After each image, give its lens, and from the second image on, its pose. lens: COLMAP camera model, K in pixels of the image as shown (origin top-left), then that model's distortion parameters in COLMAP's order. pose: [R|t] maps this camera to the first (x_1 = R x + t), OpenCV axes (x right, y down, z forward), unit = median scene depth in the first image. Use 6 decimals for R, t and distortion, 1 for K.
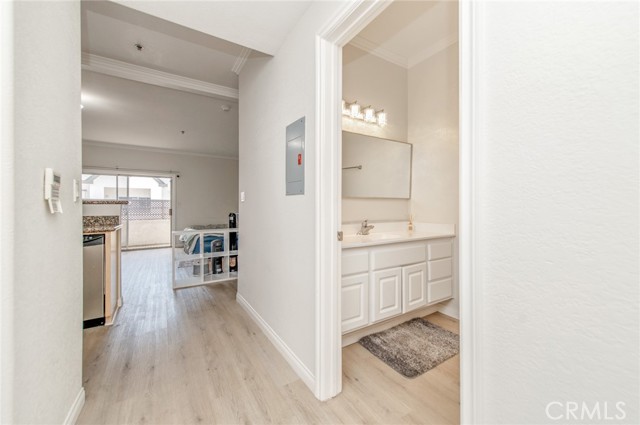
lens RADIAL K [[253.0, 0, 322.0], [0, 253.0, 208.3], [0, 0, 1]] dist [0.007922, -0.000343]
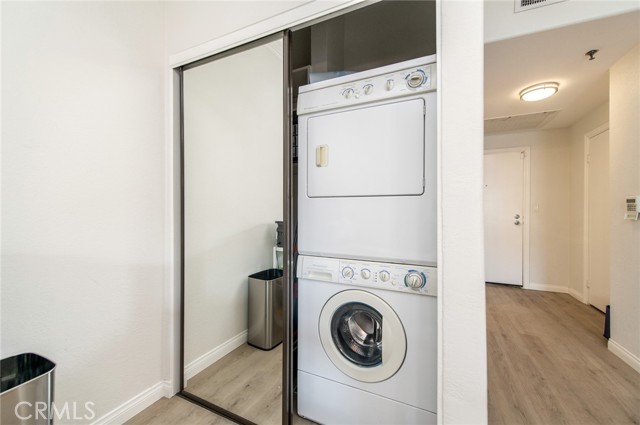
lens RADIAL K [[253.0, 0, 319.6], [0, 253.0, 212.9], [0, 0, 1]] dist [0.007922, -0.000343]
pose [[-0.543216, 0.000057, 0.839593, -0.805995], [-0.001250, 0.999999, -0.000877, -0.026996], [-0.839592, -0.001526, -0.543215, 2.265900]]
